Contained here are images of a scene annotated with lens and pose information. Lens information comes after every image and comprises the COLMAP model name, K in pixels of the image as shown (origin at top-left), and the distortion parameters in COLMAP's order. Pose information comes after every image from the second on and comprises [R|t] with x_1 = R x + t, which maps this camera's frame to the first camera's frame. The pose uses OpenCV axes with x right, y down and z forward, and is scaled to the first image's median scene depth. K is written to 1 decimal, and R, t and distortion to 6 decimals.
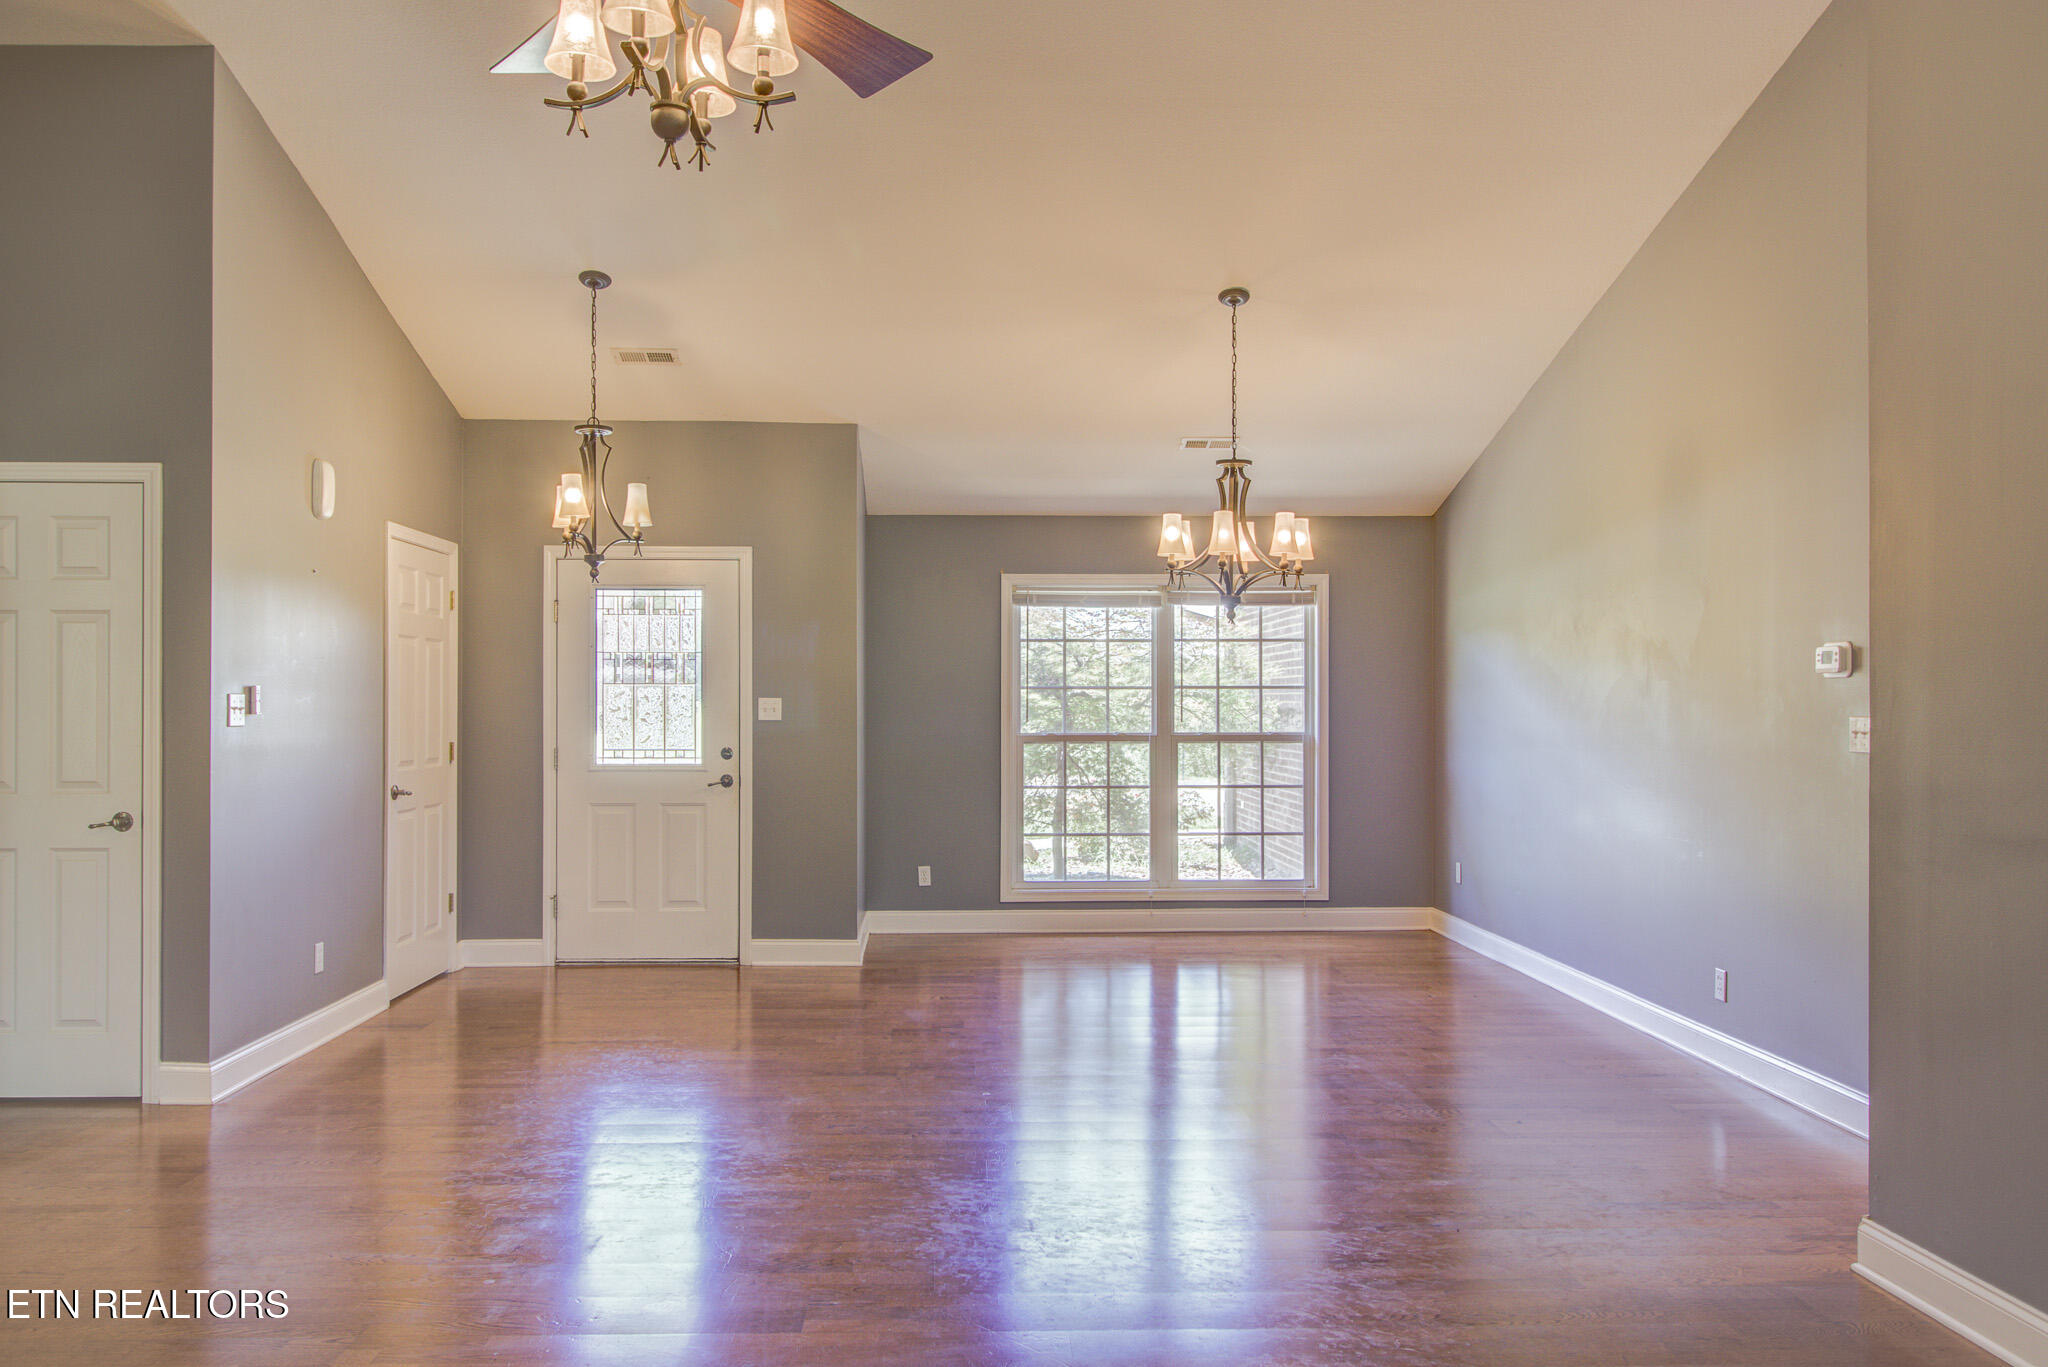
lens RADIAL K [[1560.7, 0, 1024.0], [0, 1560.7, 683.5], [0, 0, 1]] dist [0.003965, 0.002246]
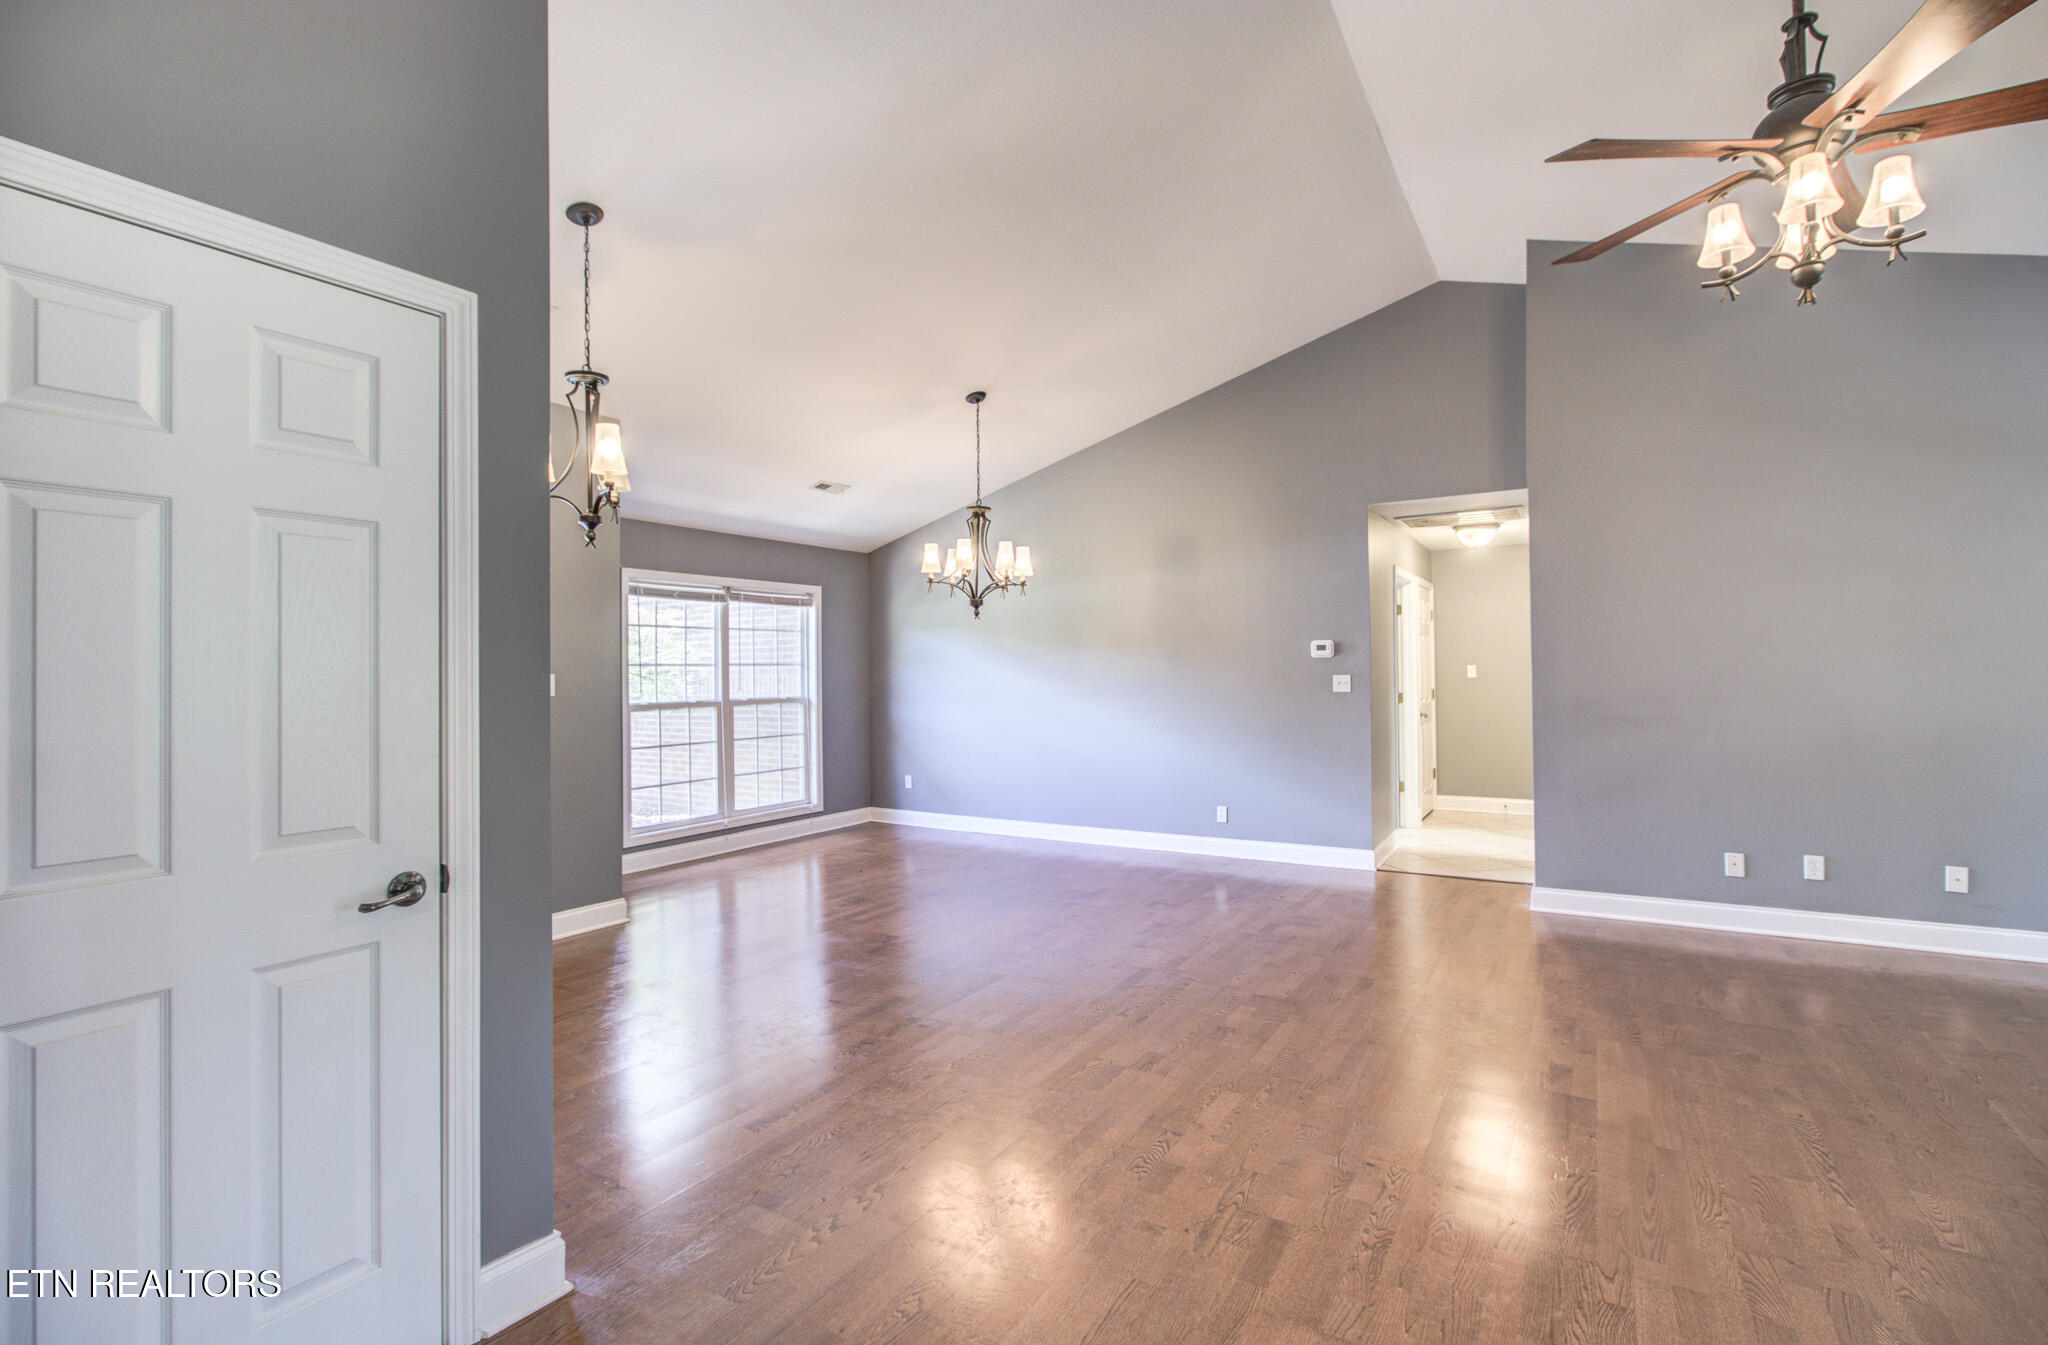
lens RADIAL K [[937.1, 0, 1017.3], [0, 937.1, 648.0], [0, 0, 1]] dist [-0.023523, 0.019939]
pose [[0.568348, 0.012159, 0.822699, -0.419712], [0.004908, 0.999823, -0.018167, 0.003851], [-0.822774, 0.014363, 0.568187, 0.353923]]
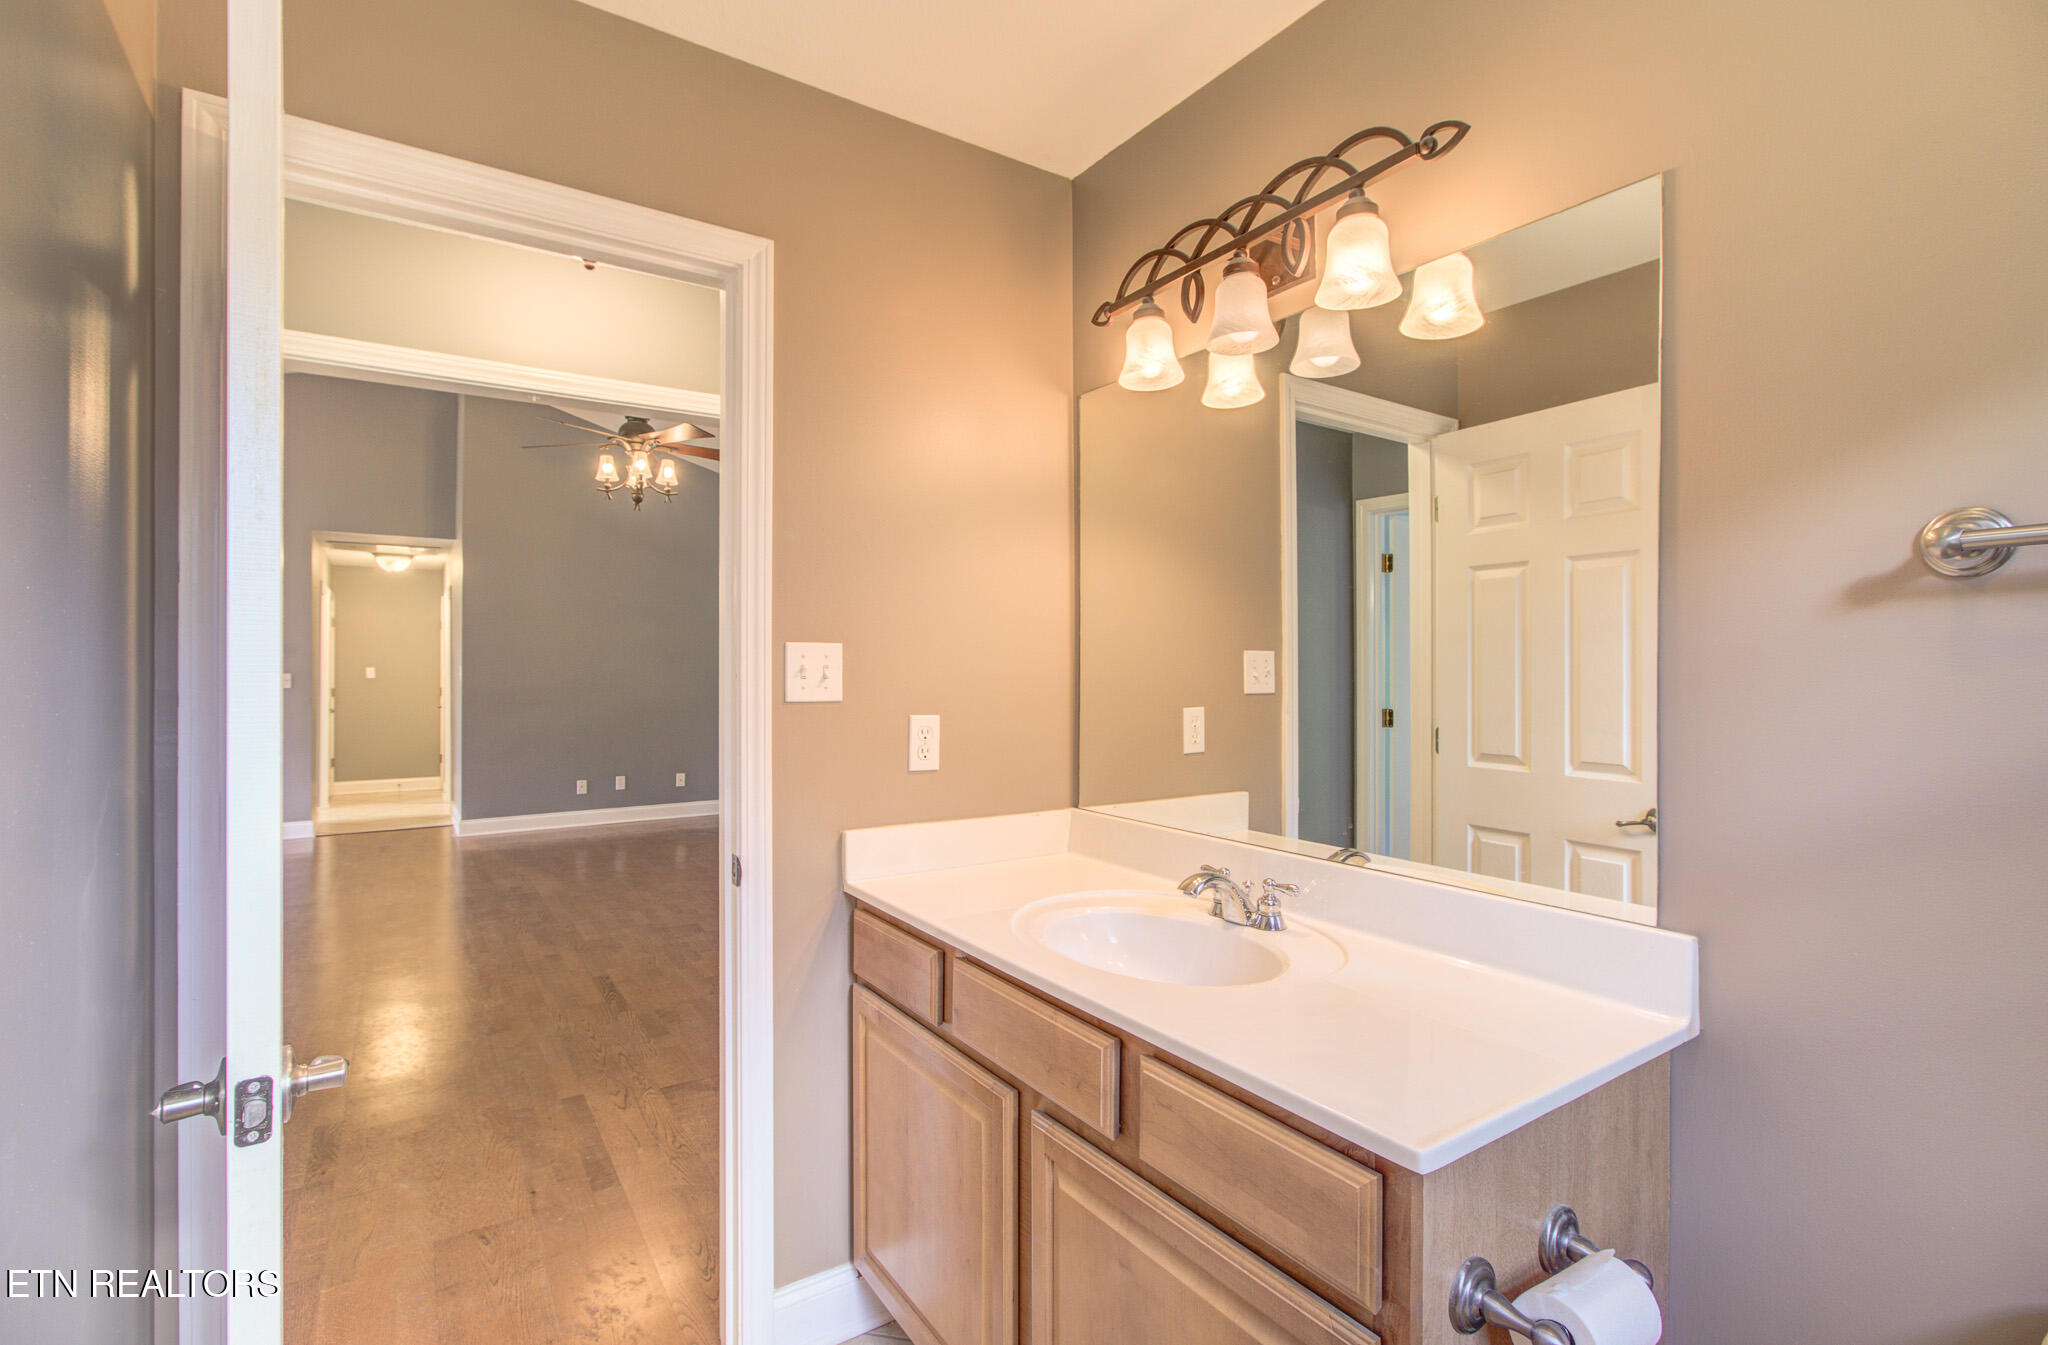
lens RADIAL K [[958.2, 0, 1048.3], [0, 958.2, 664.8], [0, 0, 1]] dist [-0.001620, 0.001859]
pose [[-0.518682, 0.001343, 0.854966, -0.758022], [-0.008538, 0.999941, -0.006751, 0.003961], [-0.854925, -0.010802, -0.518640, 0.414023]]
